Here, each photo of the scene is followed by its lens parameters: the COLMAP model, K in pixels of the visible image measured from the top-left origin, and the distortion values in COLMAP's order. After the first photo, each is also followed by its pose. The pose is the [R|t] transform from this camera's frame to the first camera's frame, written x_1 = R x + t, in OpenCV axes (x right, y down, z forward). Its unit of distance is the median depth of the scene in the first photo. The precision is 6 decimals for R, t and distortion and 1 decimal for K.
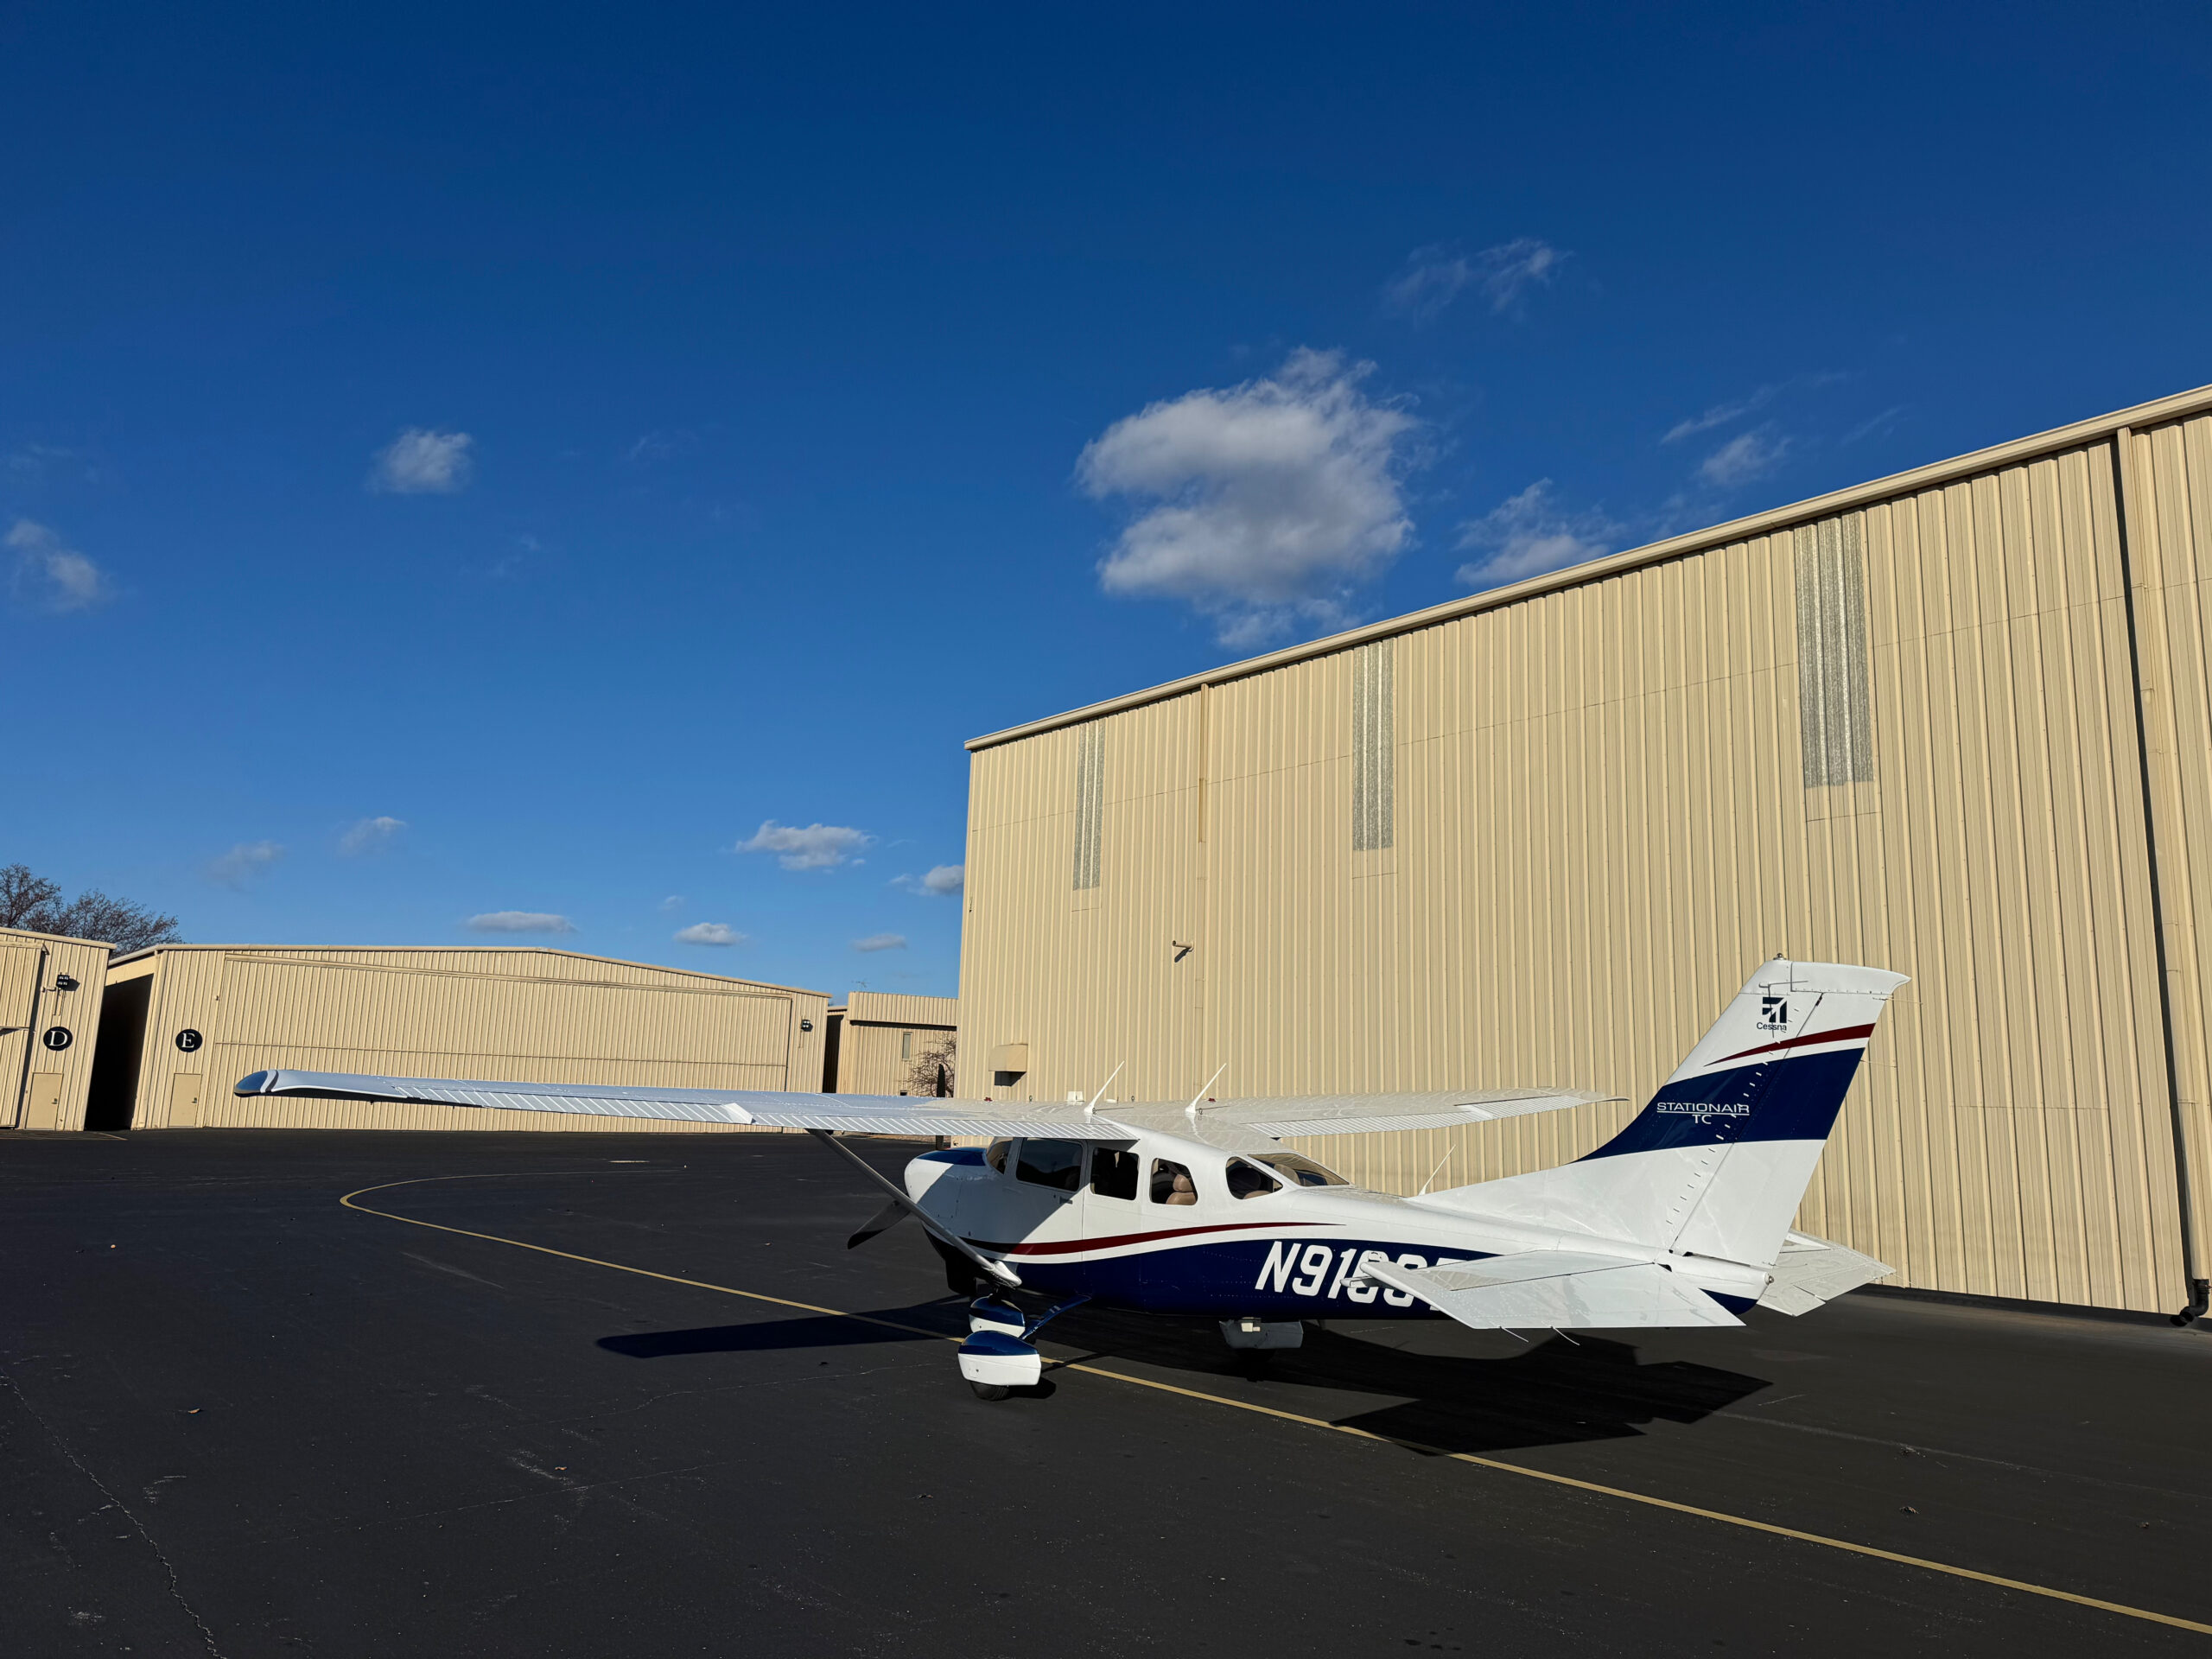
lens RADIAL K [[1542.1, 0, 1105.7], [0, 1542.1, 834.1], [0, 0, 1]] dist [0.095272, -0.125418]
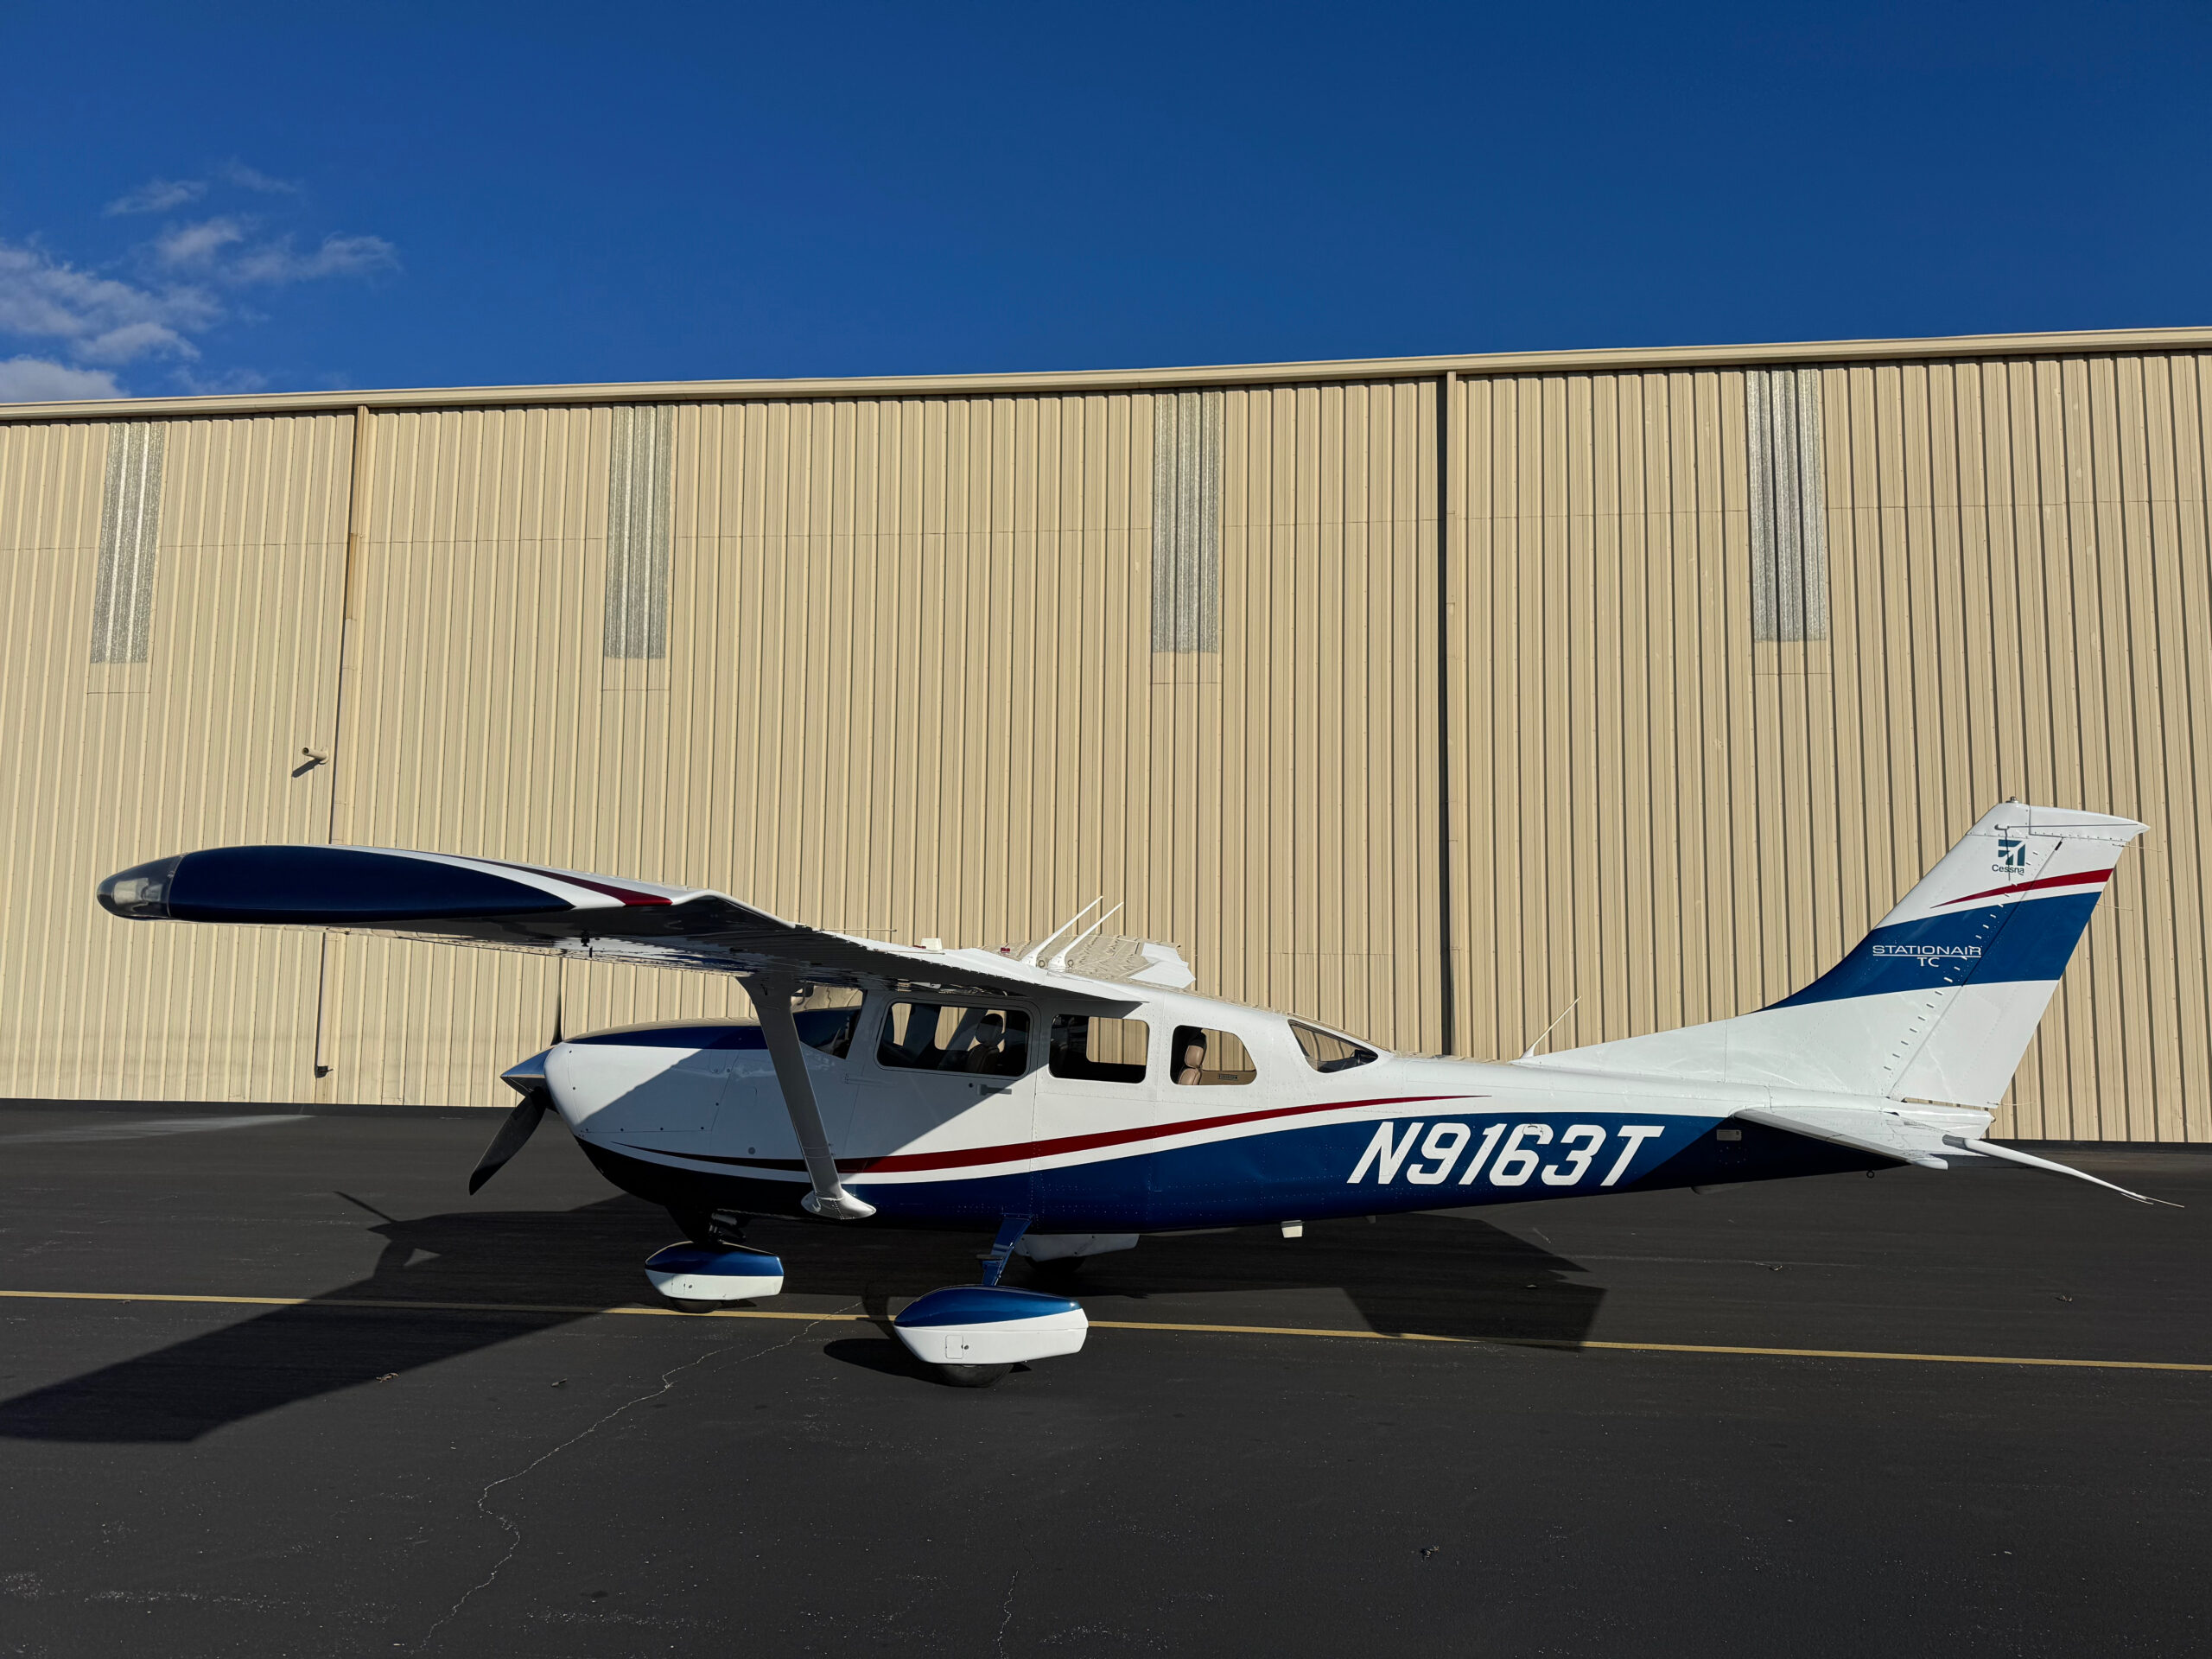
lens RADIAL K [[1542.1, 0, 1102.1], [0, 1542.1, 845.3], [0, 0, 1]] dist [0.095272, -0.125418]
pose [[0.722075, 0.044334, 0.690393, -0.467009], [-0.110747, 0.992482, 0.052098, 0.081853], [-0.682893, -0.114078, 0.721557, 0.460743]]
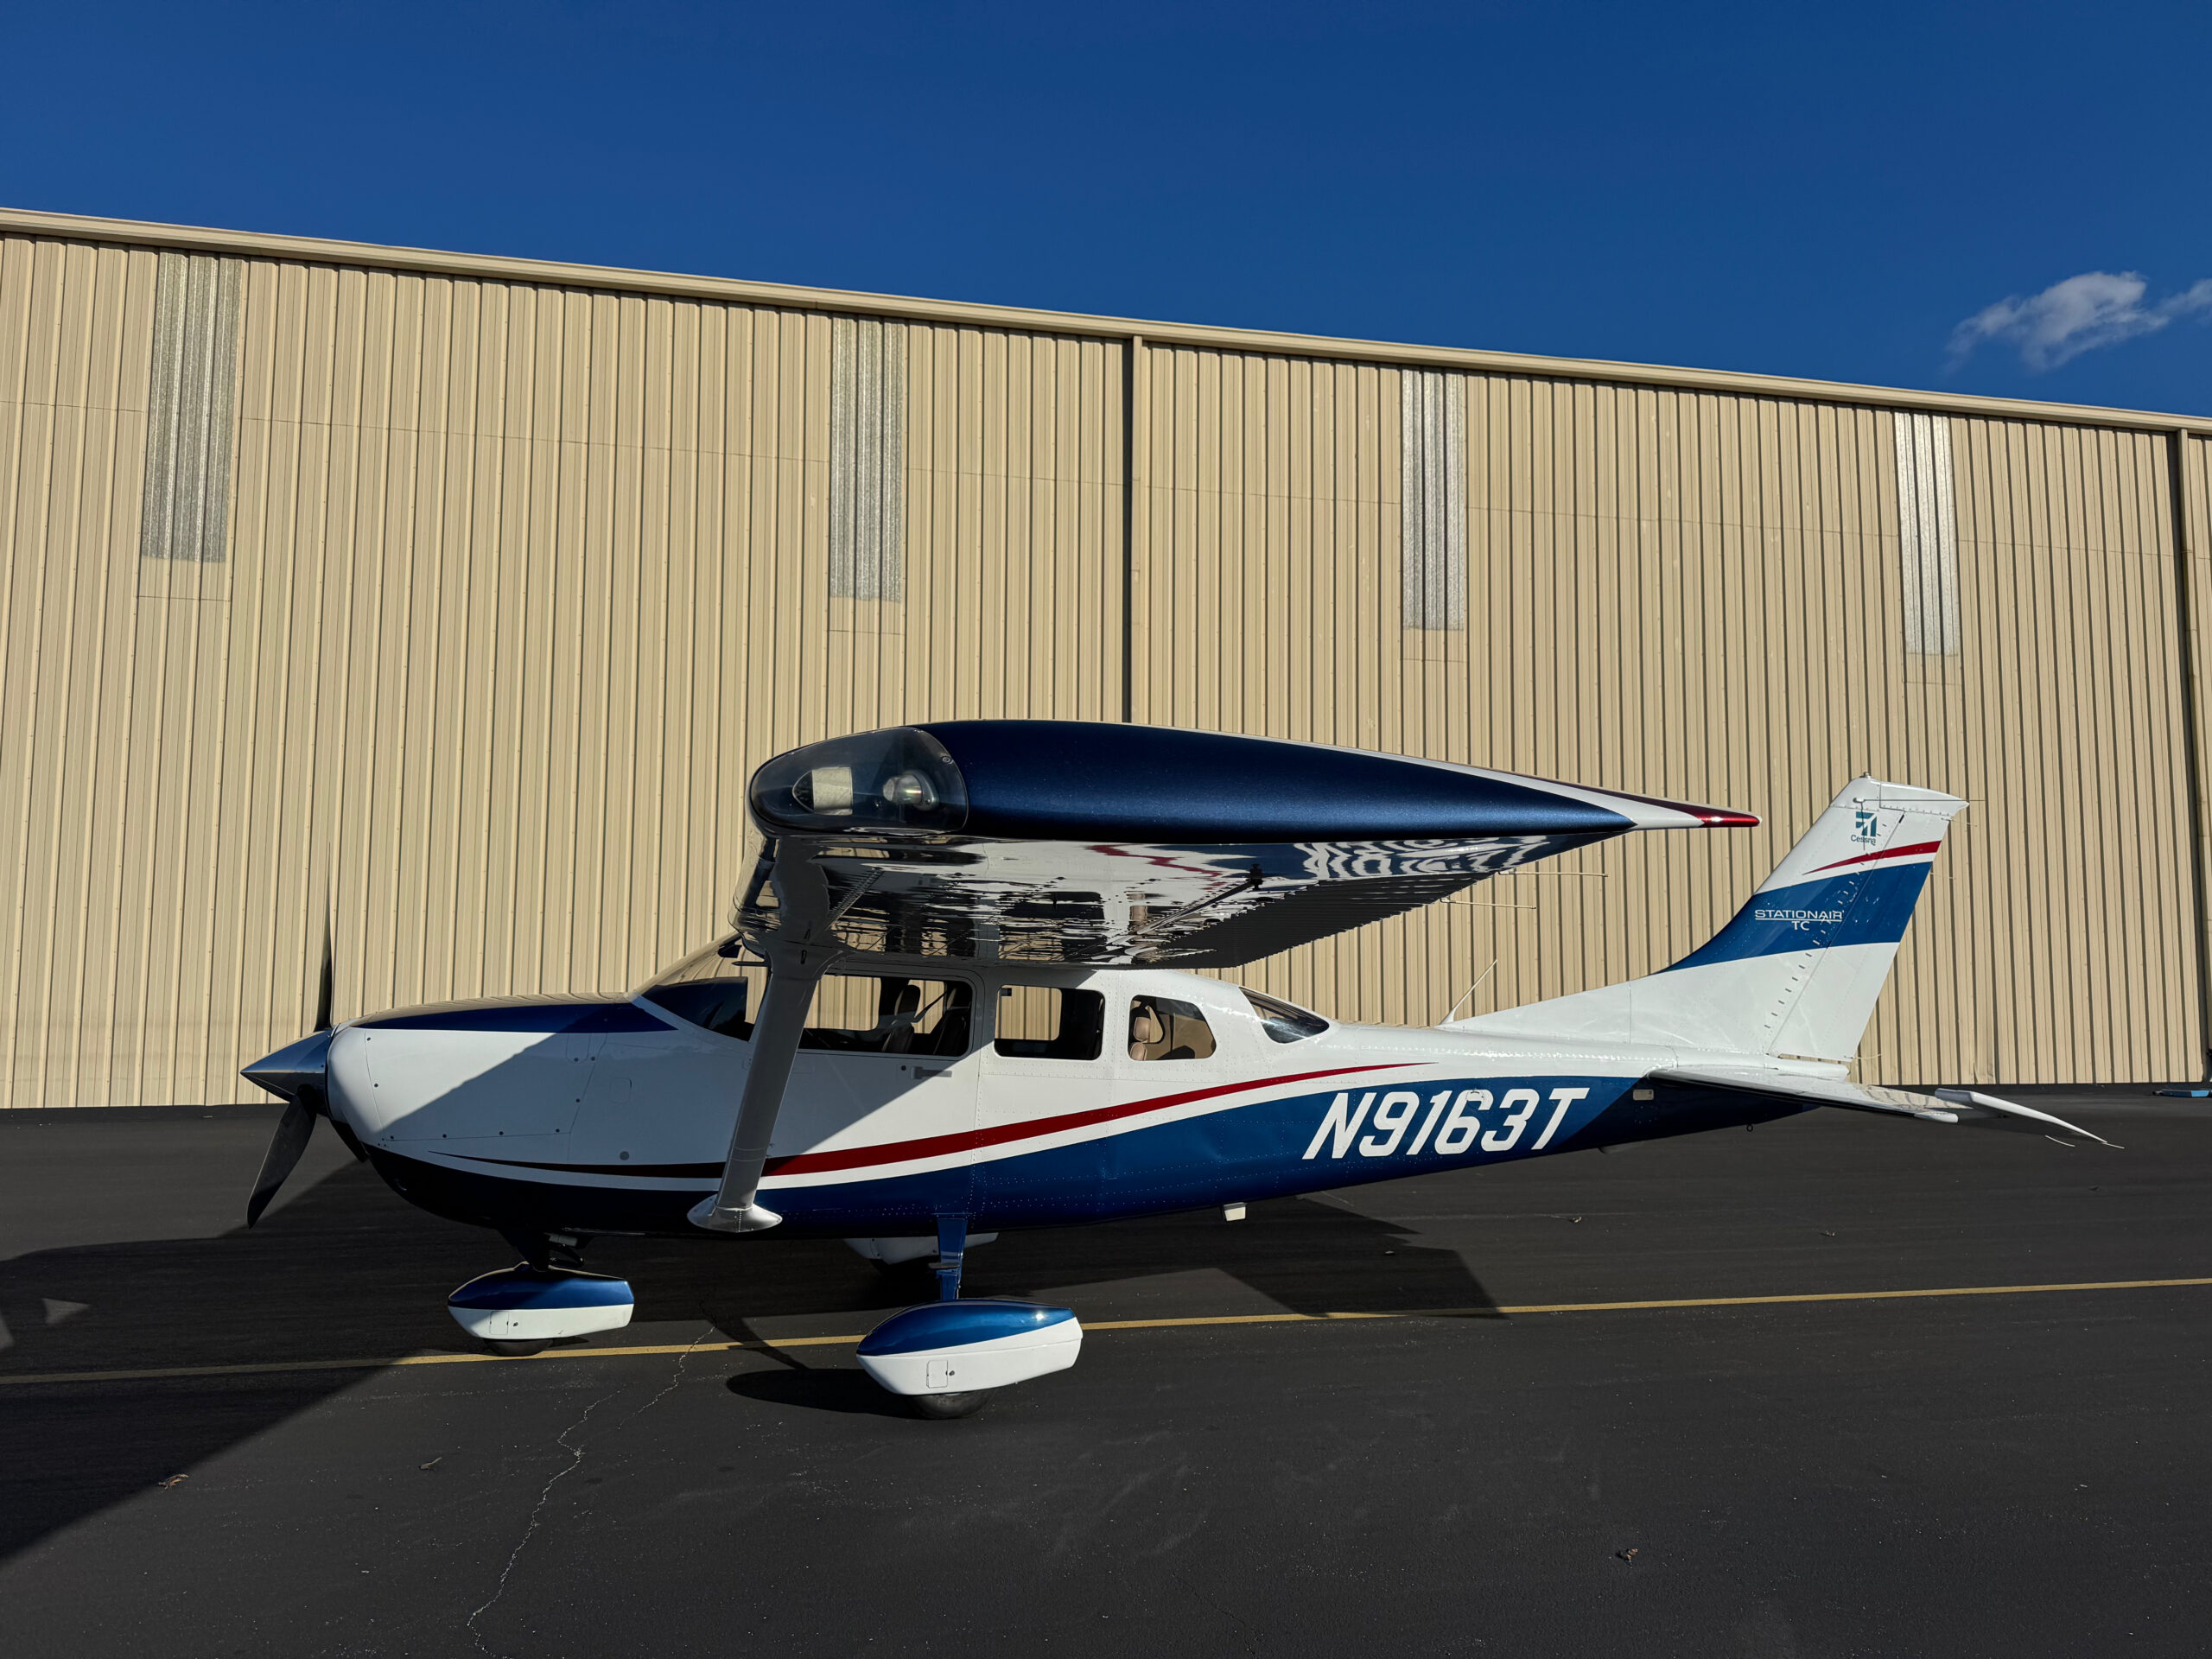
lens RADIAL K [[1542.1, 0, 1112.1], [0, 1542.1, 841.6], [0, 0, 1]] dist [0.095272, -0.125418]
pose [[0.465424, 0.043706, 0.884008, -0.521249], [-0.145371, 0.988991, 0.027641, 0.115995], [-0.873068, -0.141374, 0.466653, 0.648237]]
